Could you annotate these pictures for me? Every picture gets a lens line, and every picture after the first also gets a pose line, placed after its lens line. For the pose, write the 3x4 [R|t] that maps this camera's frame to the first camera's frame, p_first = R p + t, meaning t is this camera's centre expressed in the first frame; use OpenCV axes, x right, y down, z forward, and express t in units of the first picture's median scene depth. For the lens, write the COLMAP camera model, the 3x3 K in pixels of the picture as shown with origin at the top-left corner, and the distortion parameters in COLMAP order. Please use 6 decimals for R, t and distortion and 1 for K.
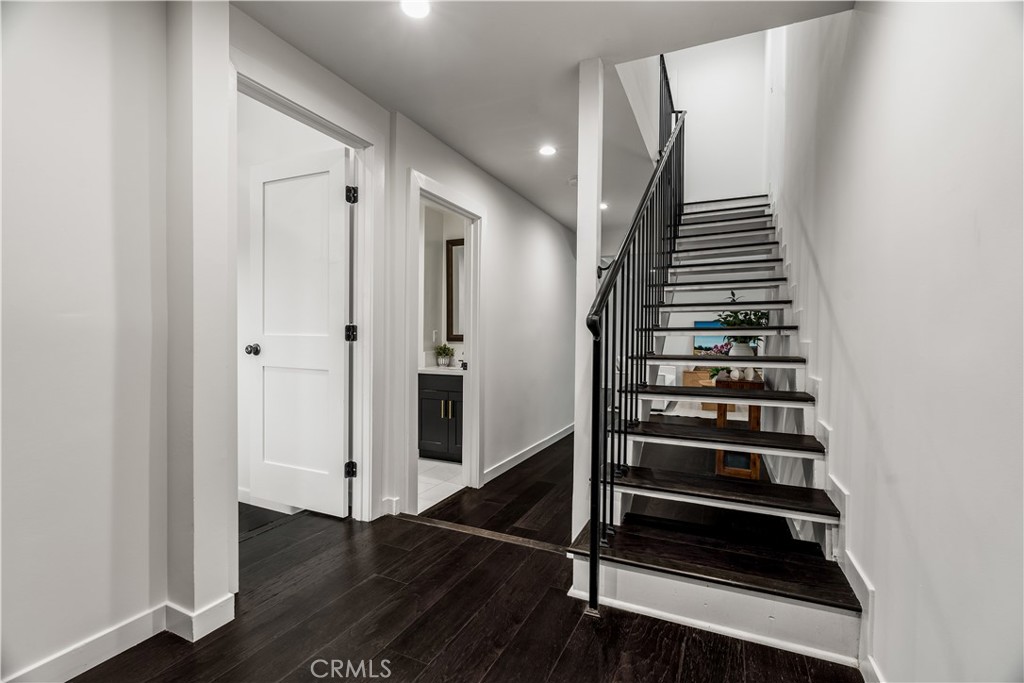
lens RADIAL K [[465.4, 0, 511.0], [0, 465.4, 339.6], [0, 0, 1]] dist [0.002868, -0.000536]
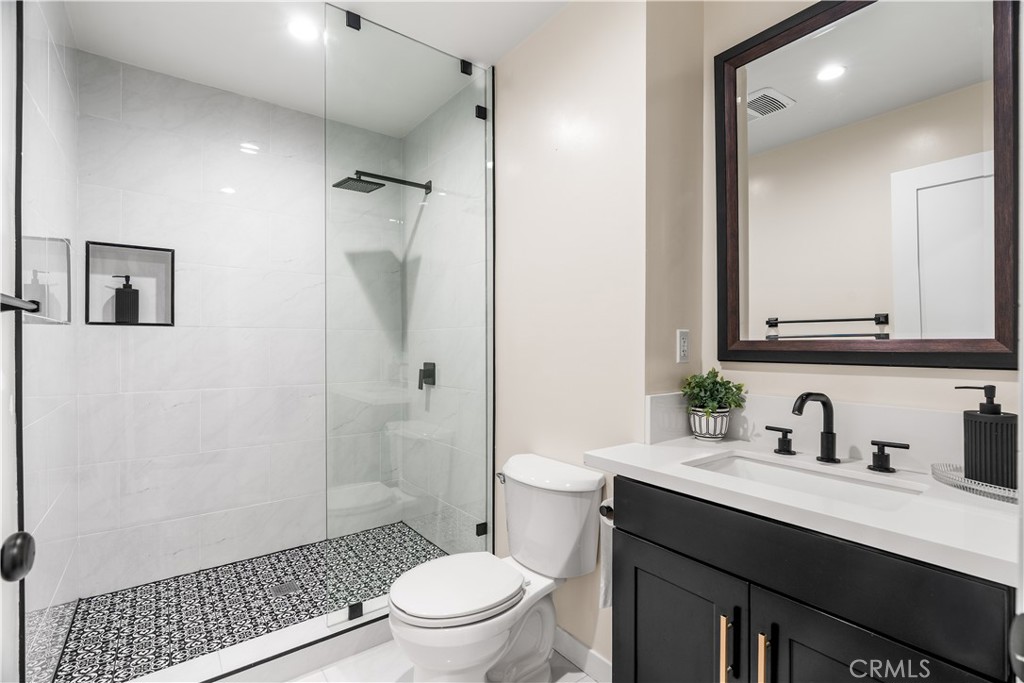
lens RADIAL K [[465.4, 0, 507.3], [0, 465.4, 347.1], [0, 0, 1]] dist [0.002868, -0.000536]
pose [[0.883335, -0.007873, -0.468677, -0.116351], [0.005902, 0.999966, -0.005674, -0.005452], [0.468706, 0.002246, 0.883351, 0.644923]]
